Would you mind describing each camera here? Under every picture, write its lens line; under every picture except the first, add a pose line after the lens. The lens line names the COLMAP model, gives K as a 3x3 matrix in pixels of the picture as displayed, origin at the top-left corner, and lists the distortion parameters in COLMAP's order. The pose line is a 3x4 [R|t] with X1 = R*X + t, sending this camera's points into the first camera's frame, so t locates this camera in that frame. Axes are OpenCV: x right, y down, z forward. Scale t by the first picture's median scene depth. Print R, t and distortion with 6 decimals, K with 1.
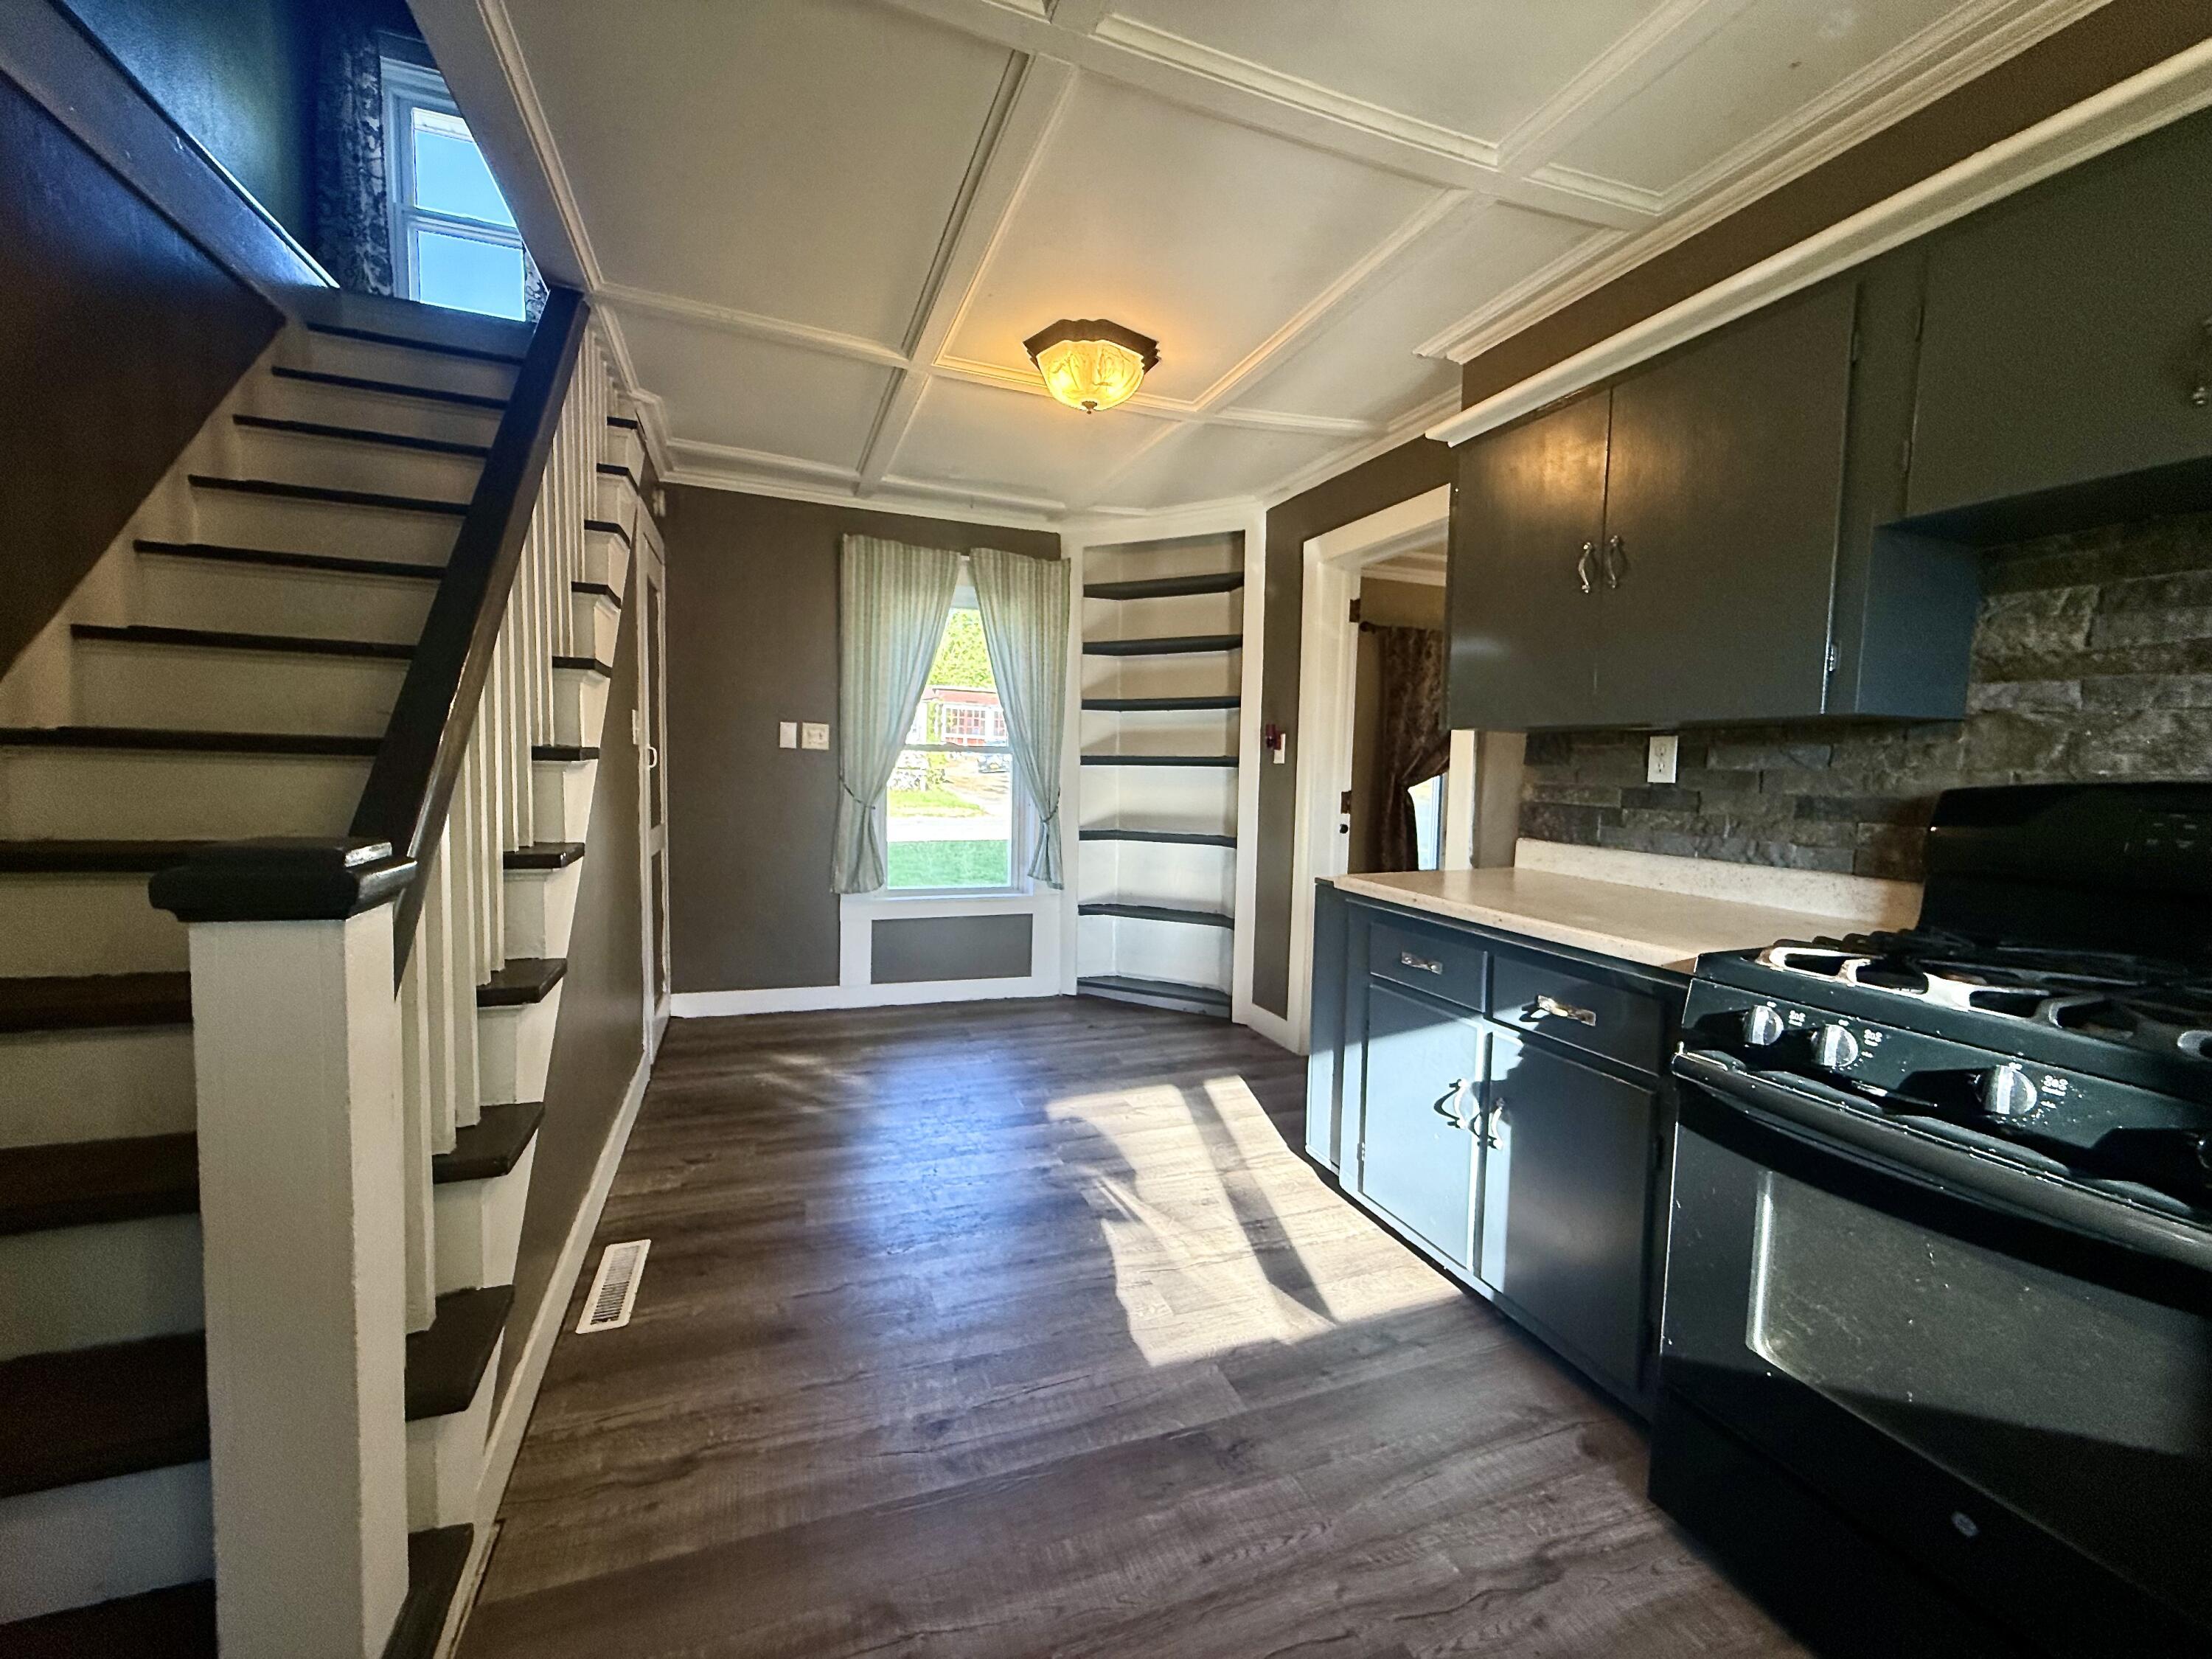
lens RADIAL K [[887.7, 0, 1096.5], [0, 887.7, 823.7], [0, 0, 1]] dist [0.000735, -0.000946]
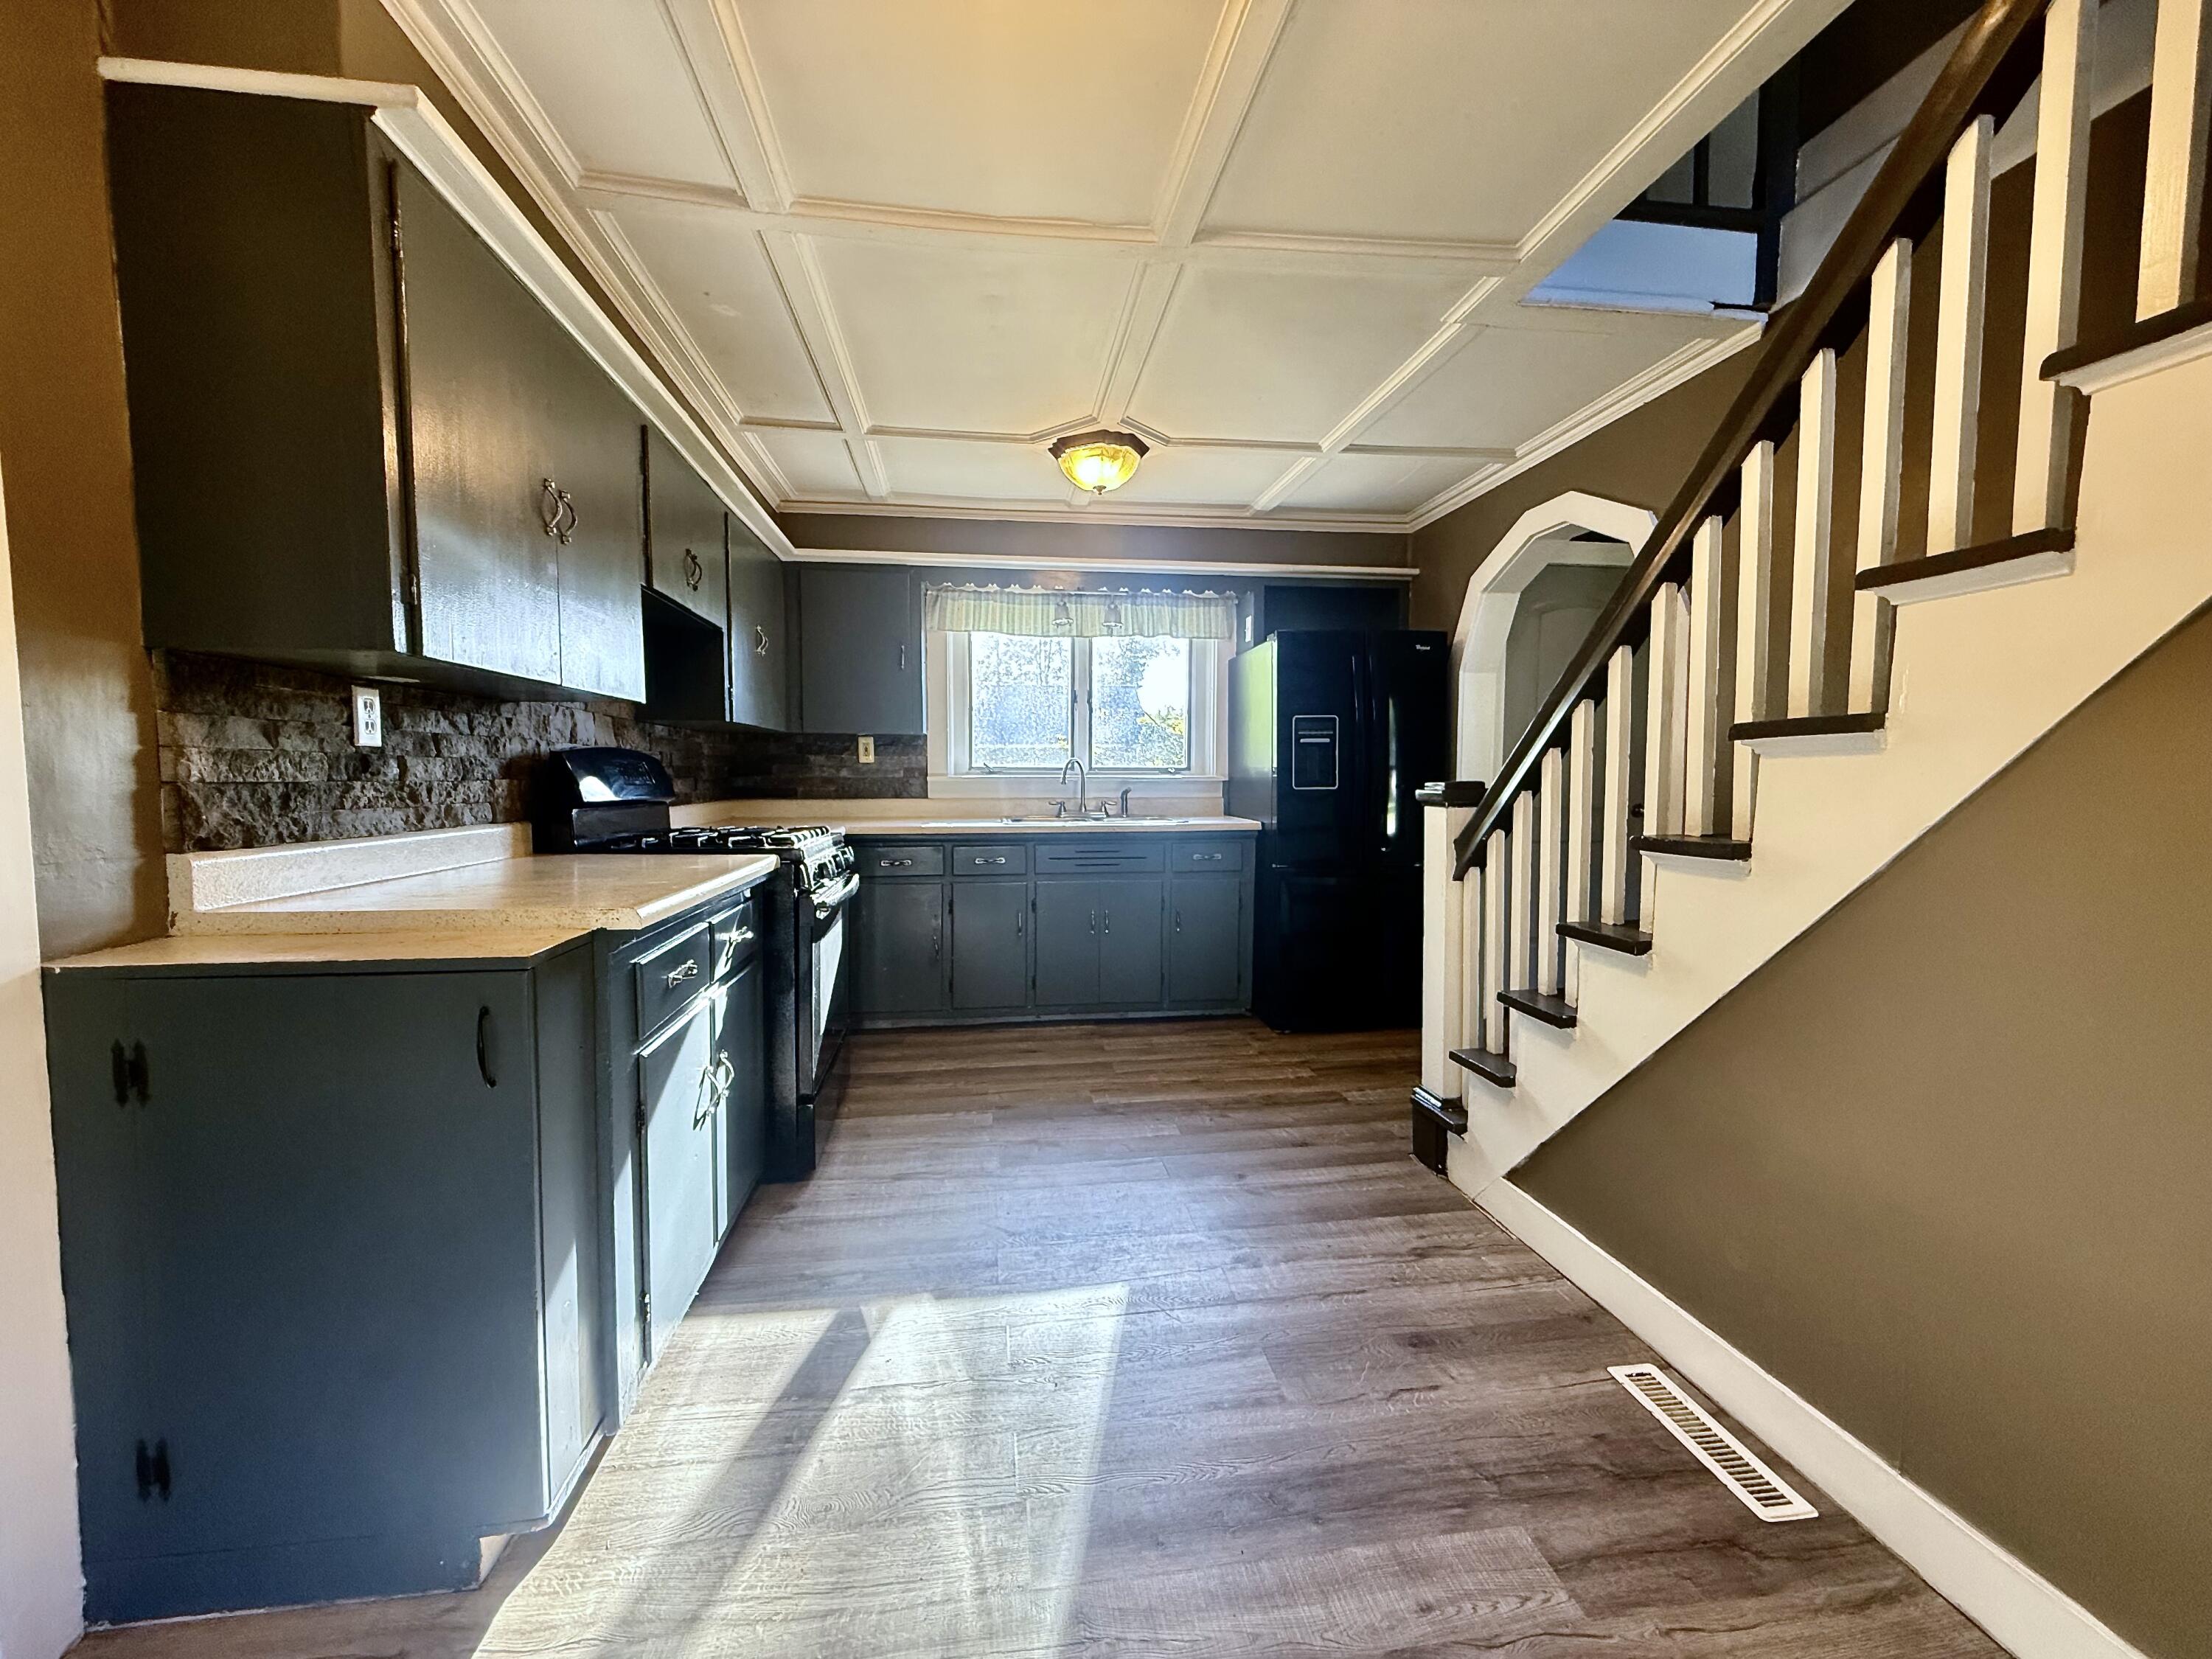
lens RADIAL K [[887.7, 0, 1097.4], [0, 887.7, 824.6], [0, 0, 1]] dist [0.000735, -0.000946]
pose [[-0.975263, -0.033142, 0.218547, -0.196842], [-0.004750, 0.991610, 0.129179, -0.093518], [-0.220995, 0.124945, -0.967238, 1.854766]]
